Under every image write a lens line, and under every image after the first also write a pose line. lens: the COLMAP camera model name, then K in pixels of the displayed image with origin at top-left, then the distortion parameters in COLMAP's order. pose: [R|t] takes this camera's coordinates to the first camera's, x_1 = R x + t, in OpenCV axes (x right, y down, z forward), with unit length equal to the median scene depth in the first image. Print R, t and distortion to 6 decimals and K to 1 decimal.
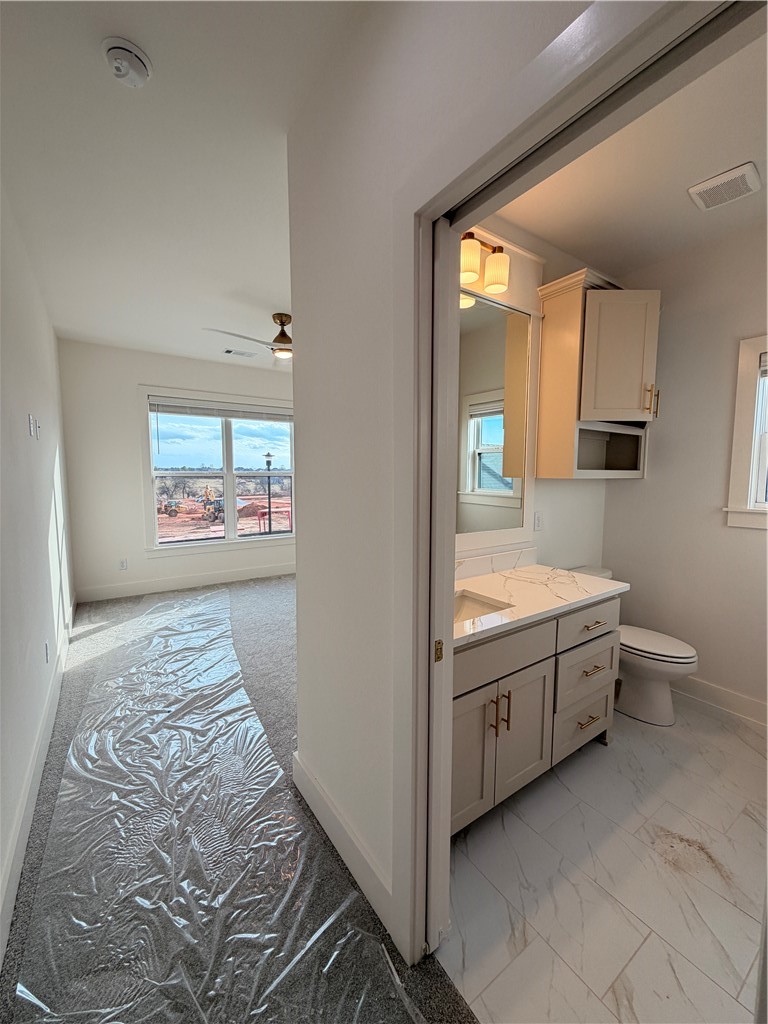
lens RADIAL K [[408.1, 0, 384.1], [0, 408.1, 507.8], [0, 0, 1]] dist [-0.001472, 0.000348]
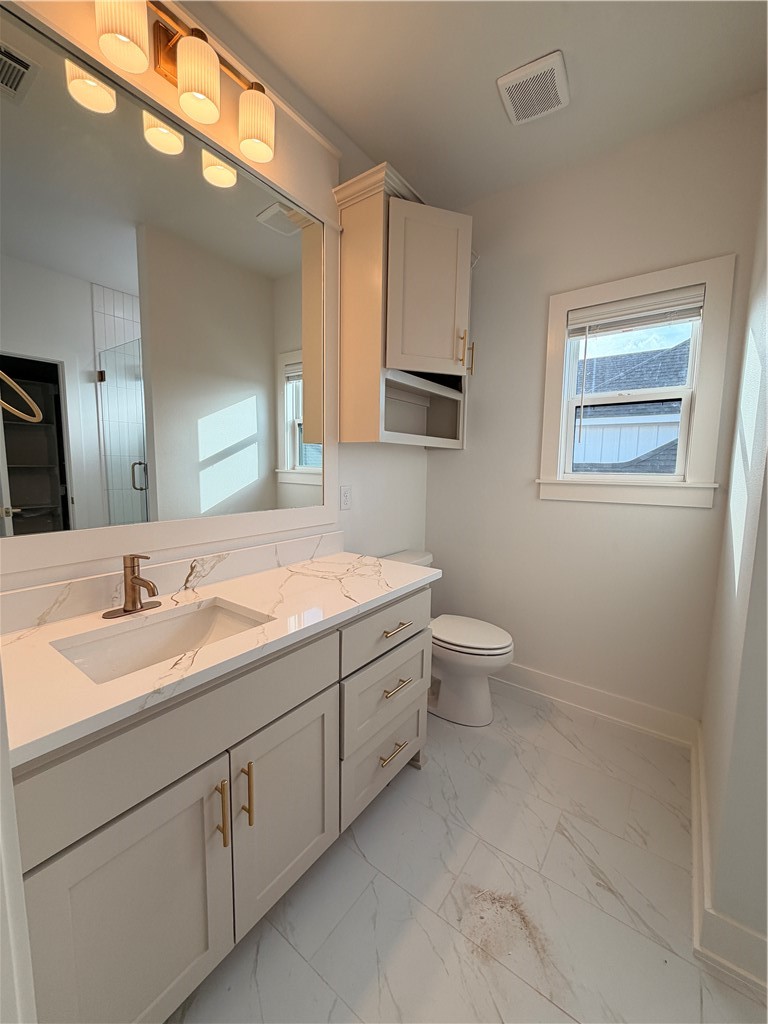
lens RADIAL K [[408.1, 0, 385.0], [0, 408.1, 506.6], [0, 0, 1]] dist [-0.001472, 0.000348]
pose [[0.943902, -0.023213, 0.329409, 0.253467], [0.016019, 0.999571, 0.024537, 0.042476], [-0.329837, -0.017884, 0.943869, 0.298630]]
